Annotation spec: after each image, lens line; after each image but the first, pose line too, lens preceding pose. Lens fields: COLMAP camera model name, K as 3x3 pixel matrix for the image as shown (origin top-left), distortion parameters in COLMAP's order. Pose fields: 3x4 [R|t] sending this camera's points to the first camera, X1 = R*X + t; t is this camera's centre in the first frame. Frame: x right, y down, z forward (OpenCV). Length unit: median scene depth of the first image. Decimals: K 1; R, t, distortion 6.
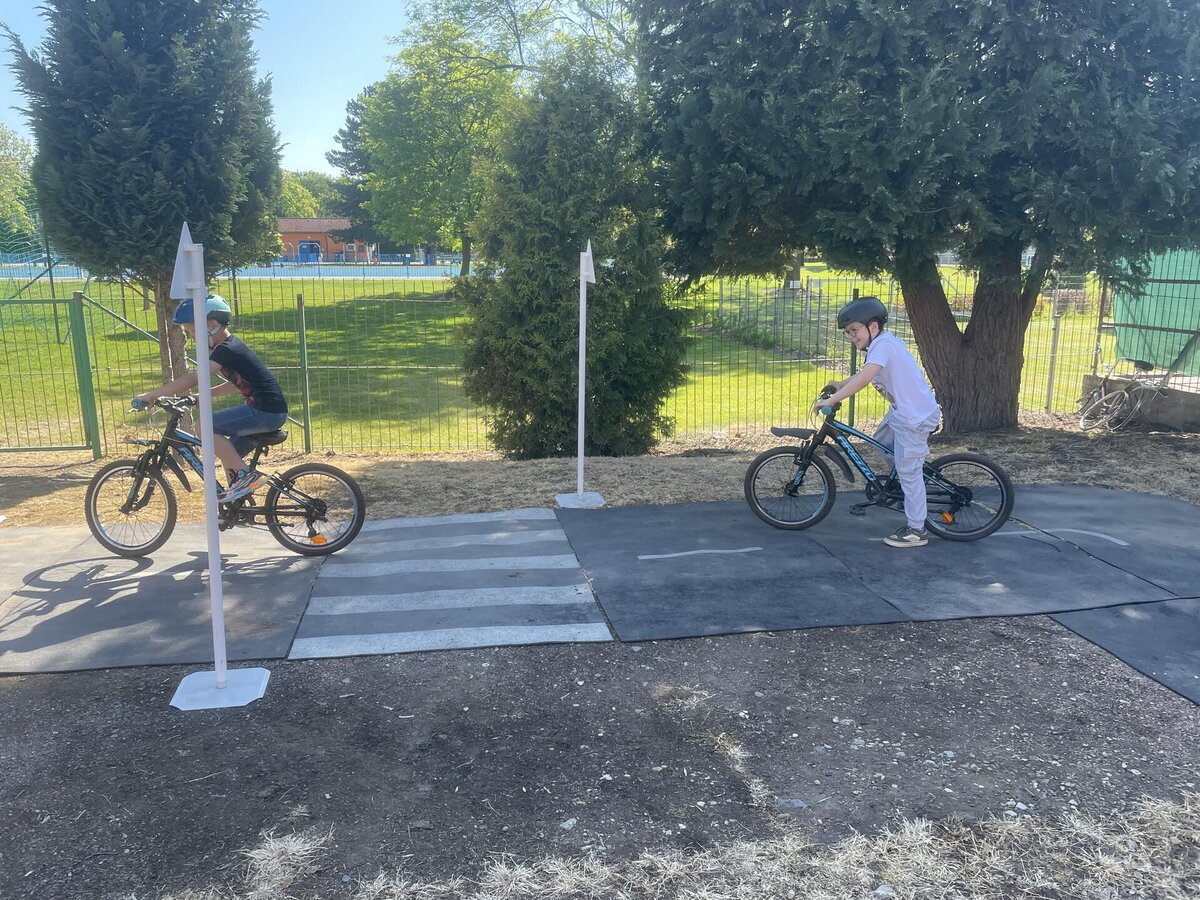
lens RADIAL K [[913.5, 0, 597.1], [0, 913.5, 449.6], [0, 0, 1]] dist [0.083714, -0.105278]
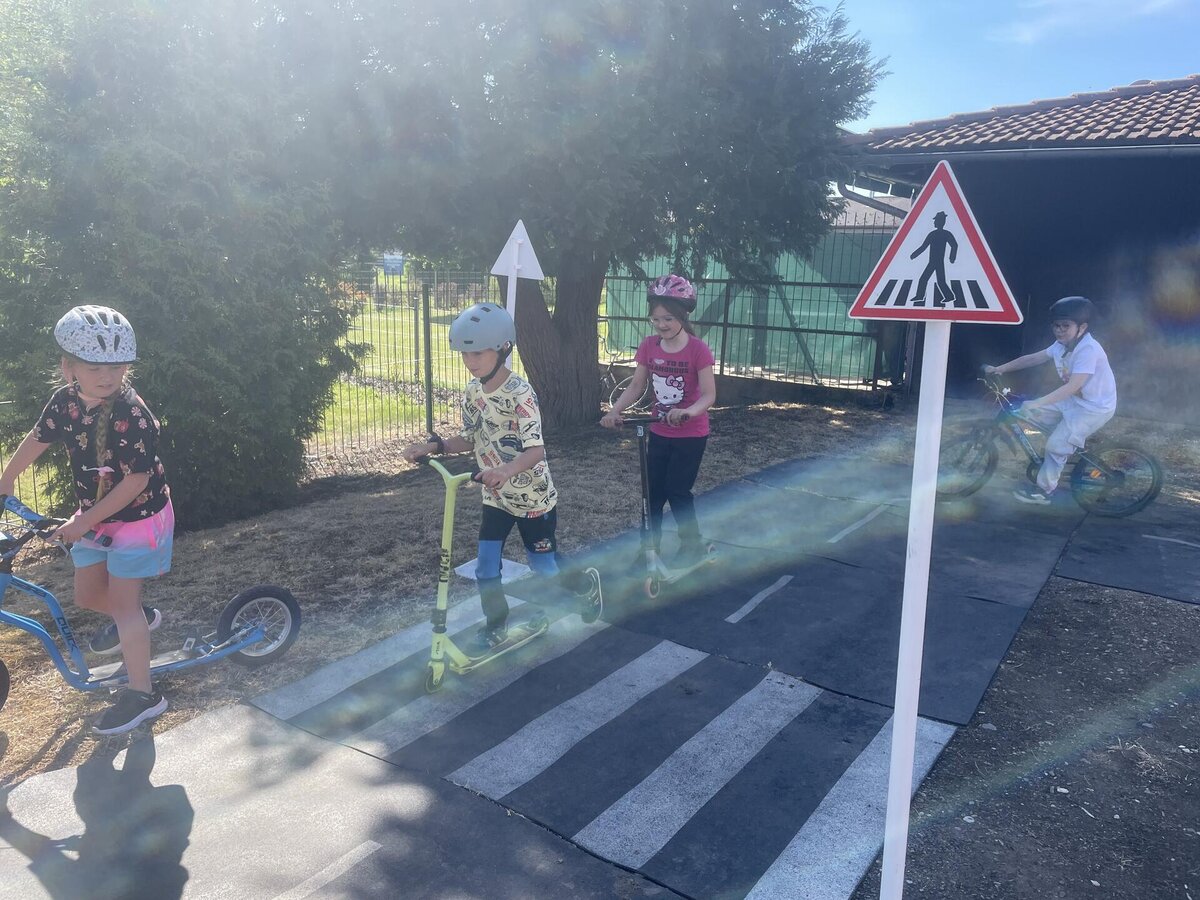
lens RADIAL K [[913.5, 0, 593.7], [0, 913.5, 446.4], [0, 0, 1]] dist [0.083714, -0.105278]
pose [[0.698552, -0.126558, 0.704278, -0.649187], [0.123666, 0.990777, 0.055381, -0.103836], [-0.704792, 0.048409, 0.707760, 0.560223]]
